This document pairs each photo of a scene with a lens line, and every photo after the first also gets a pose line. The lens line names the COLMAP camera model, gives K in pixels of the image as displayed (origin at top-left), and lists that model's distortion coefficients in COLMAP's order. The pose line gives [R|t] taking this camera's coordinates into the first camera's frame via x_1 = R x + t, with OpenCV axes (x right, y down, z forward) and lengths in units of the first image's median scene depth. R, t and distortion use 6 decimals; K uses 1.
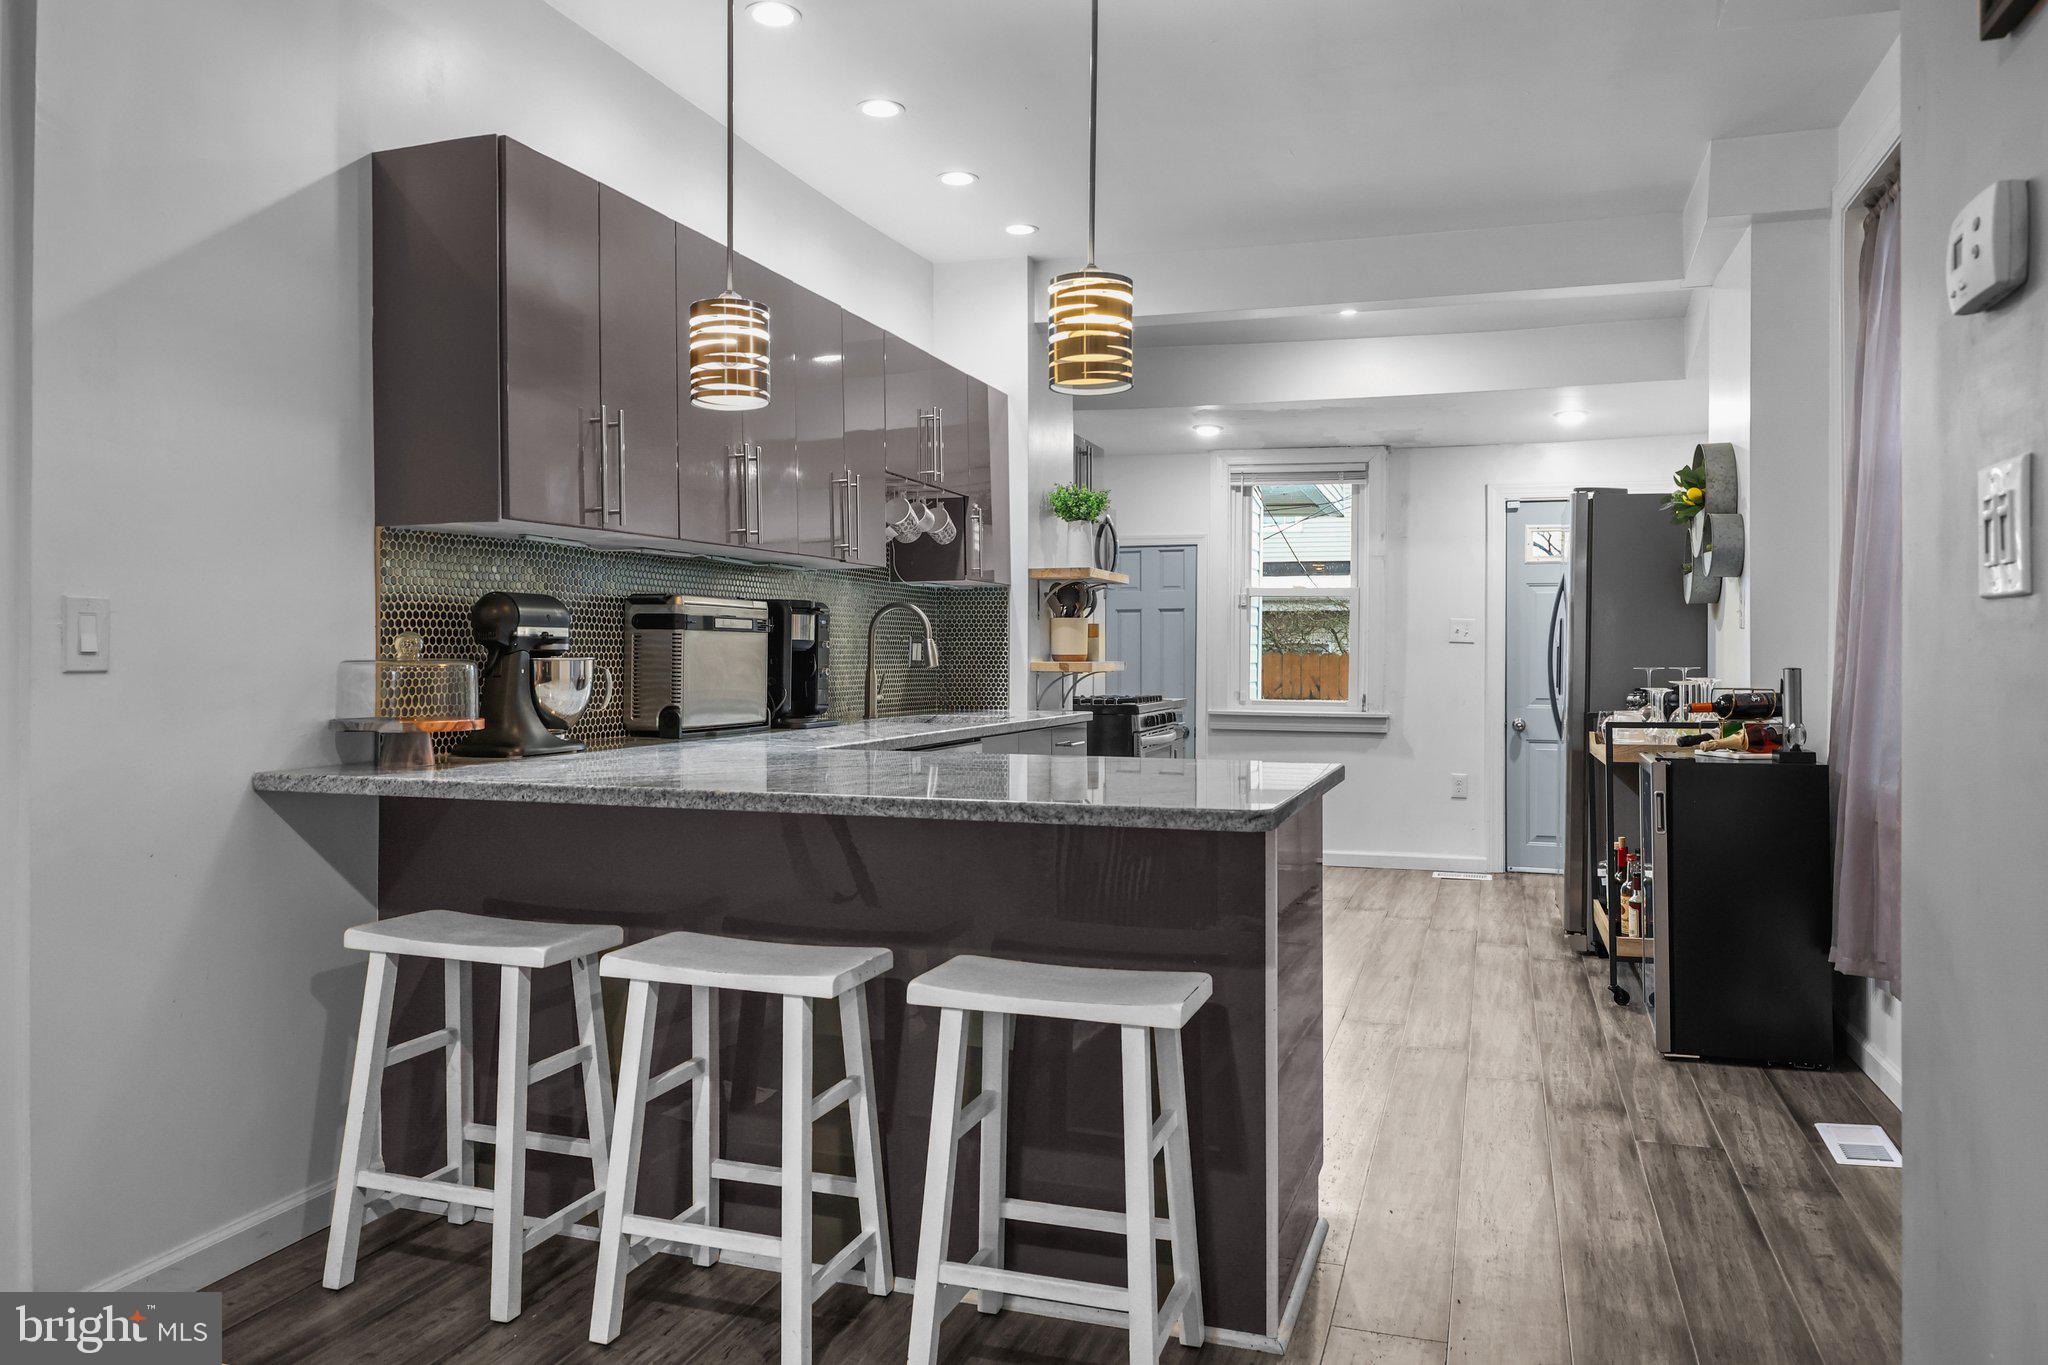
lens RADIAL K [[1433.9, 0, 1025.9], [0, 1433.9, 653.4], [0, 0, 1]] dist [-0.010899, -0.000700]
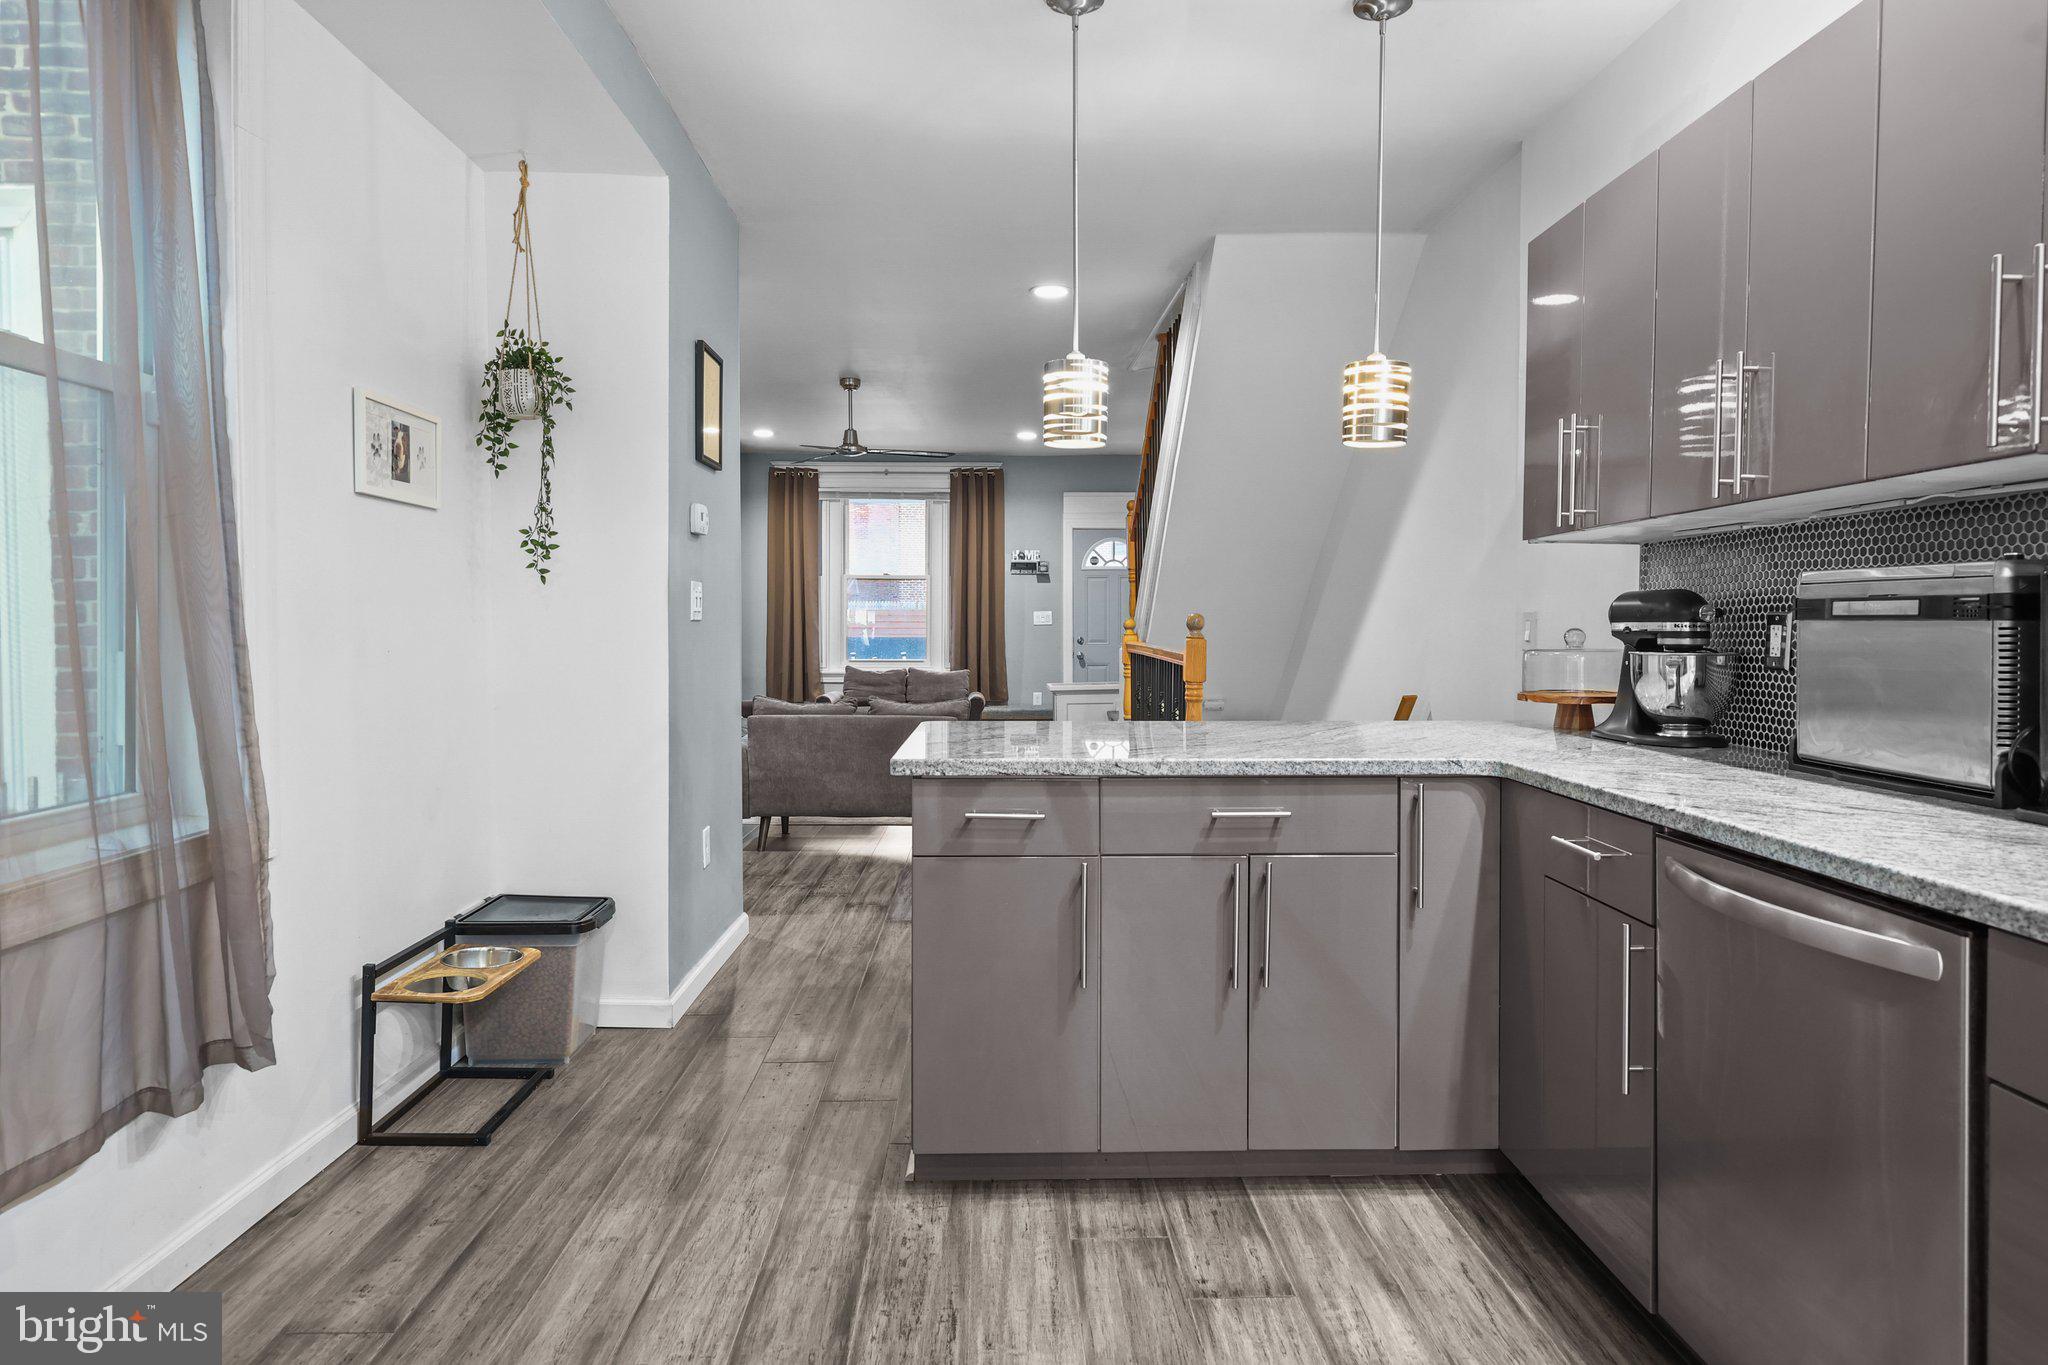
lens RADIAL K [[1200.5, 0, 1031.5], [0, 1200.5, 637.9], [0, 0, 1]] dist [-0.002478, -0.000040]
pose [[-0.938347, 0.001100, -0.345693, 0.214726], [-0.003339, 0.999919, 0.012244, -0.008613], [0.345679, 0.012644, -0.938268, 0.927089]]
